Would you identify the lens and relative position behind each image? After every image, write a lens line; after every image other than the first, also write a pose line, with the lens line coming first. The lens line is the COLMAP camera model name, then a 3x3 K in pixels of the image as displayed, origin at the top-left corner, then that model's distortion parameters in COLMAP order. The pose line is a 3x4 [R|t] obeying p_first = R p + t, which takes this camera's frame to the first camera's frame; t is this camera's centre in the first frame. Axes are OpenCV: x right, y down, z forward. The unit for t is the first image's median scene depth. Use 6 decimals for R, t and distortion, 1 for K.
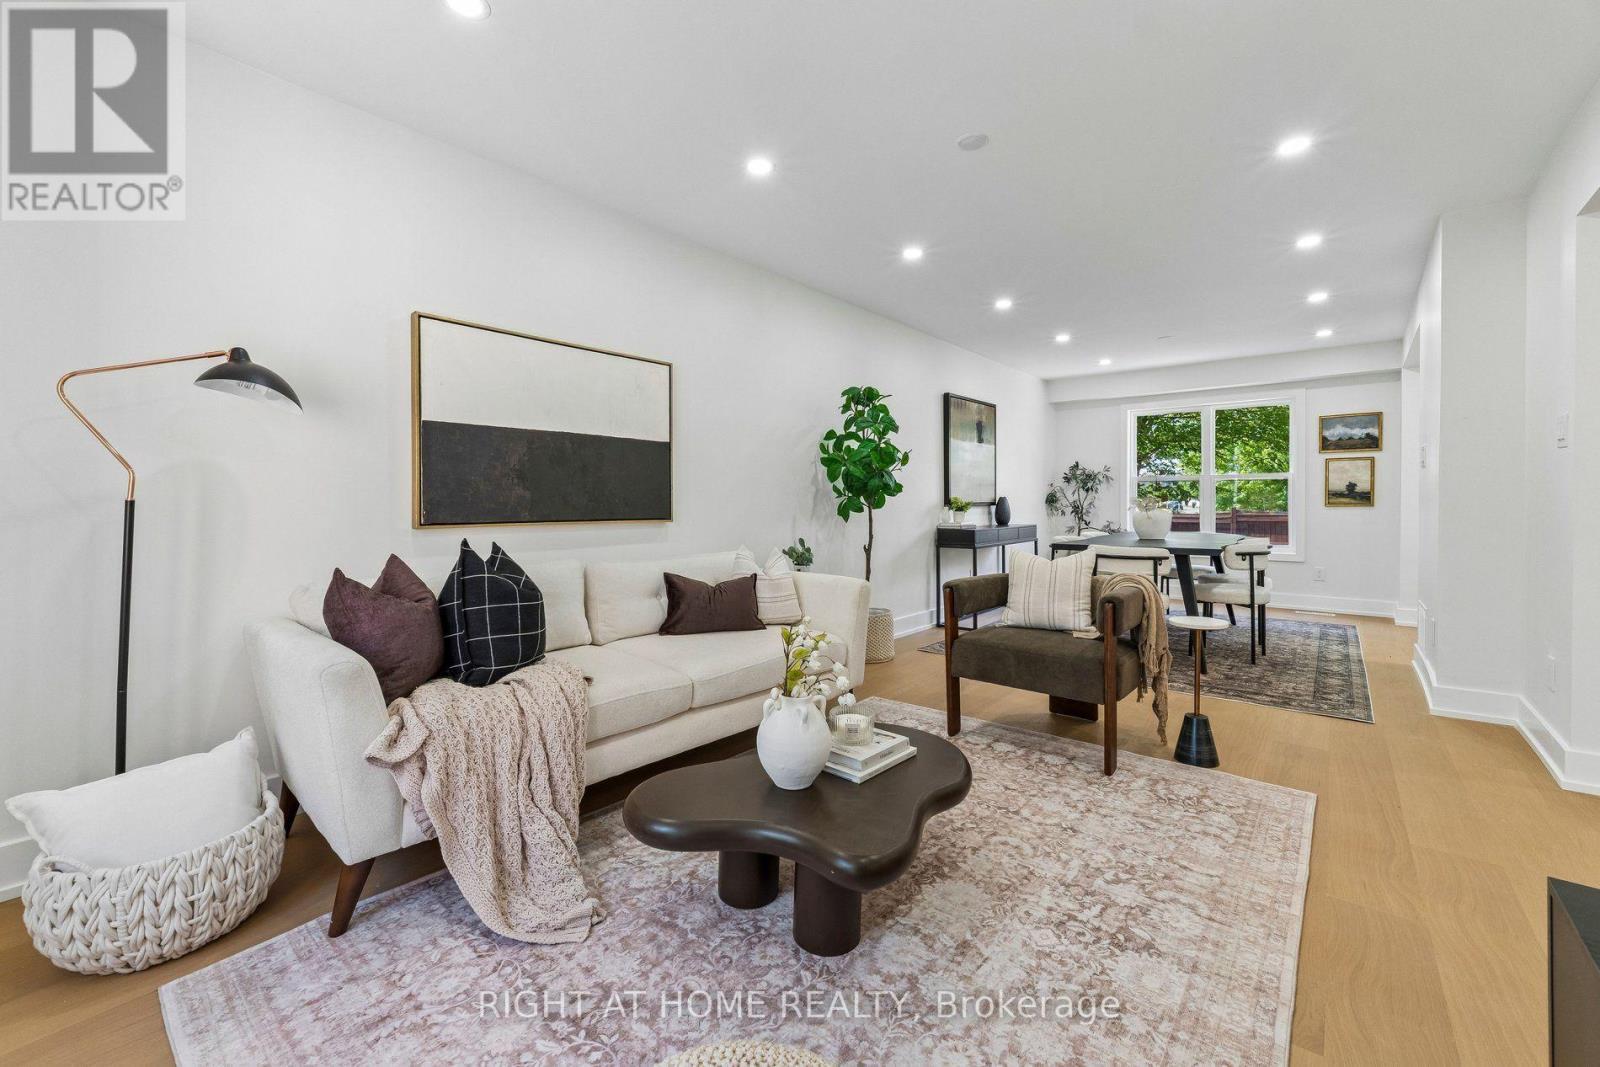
lens RADIAL K [[645.9, 0, 801.3], [0, 645.9, 509.6], [0, 0, 1]] dist [-0.009527, 0.003982]
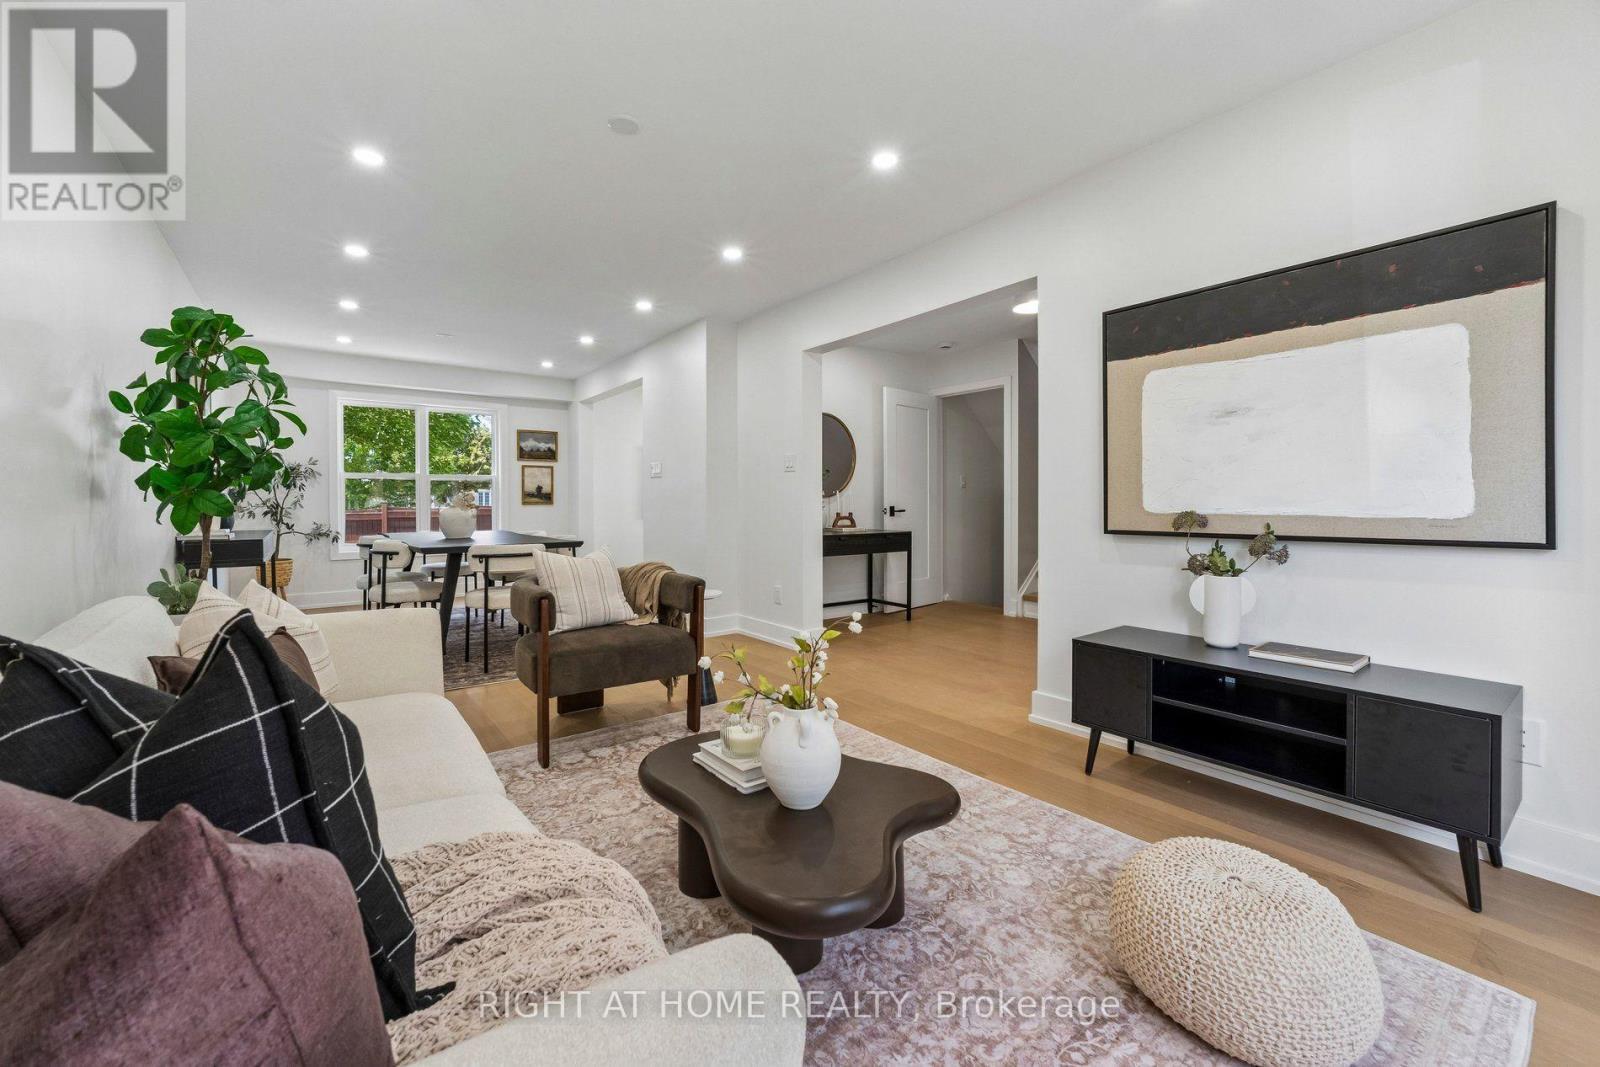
lens RADIAL K [[645.9, 0, 799.3], [0, 645.9, 511.9], [0, 0, 1]] dist [-0.009527, 0.003982]
pose [[0.222939, -0.014544, 0.974724, -0.277083], [0.009707, 0.999872, 0.012699, -0.002143], [-0.974784, 0.006631, 0.223051, 0.240548]]
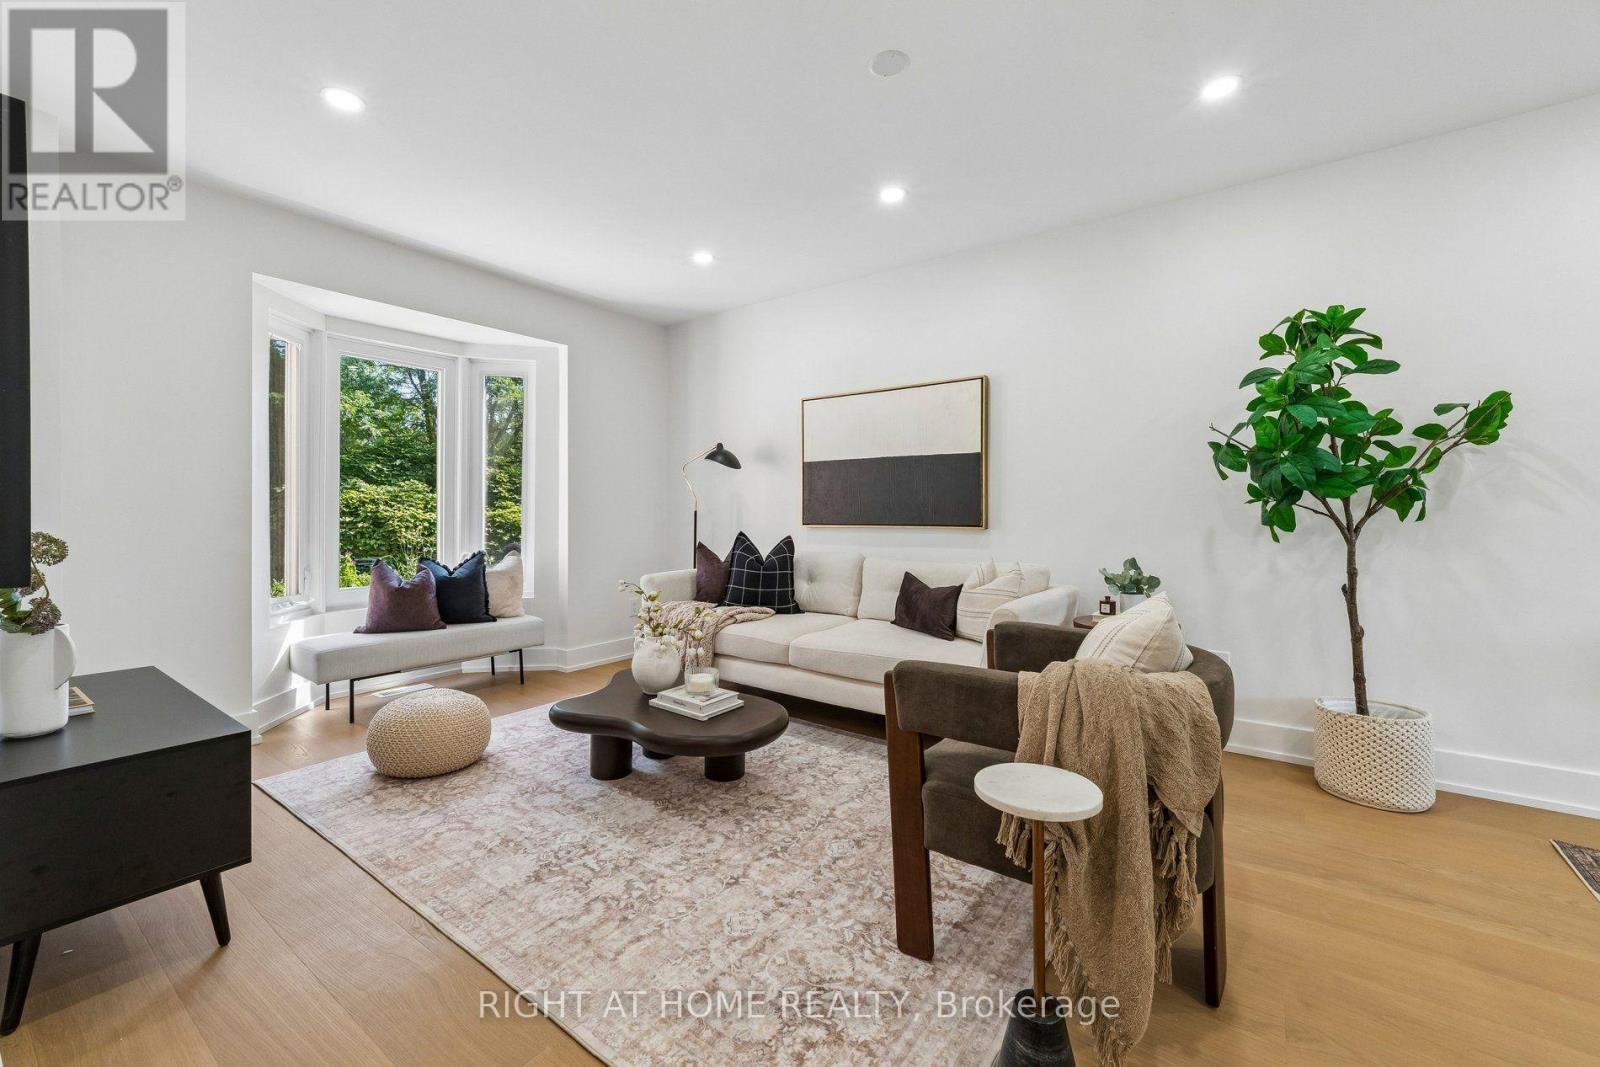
lens RADIAL K [[645.9, 0, 803.9], [0, 645.9, 516.2], [0, 0, 1]] dist [-0.009527, 0.003982]
pose [[0.077657, 0.009603, -0.996934, 0.476809], [-0.006229, 0.999939, 0.009146, -0.005791], [0.996961, 0.005500, 0.077712, 0.374107]]
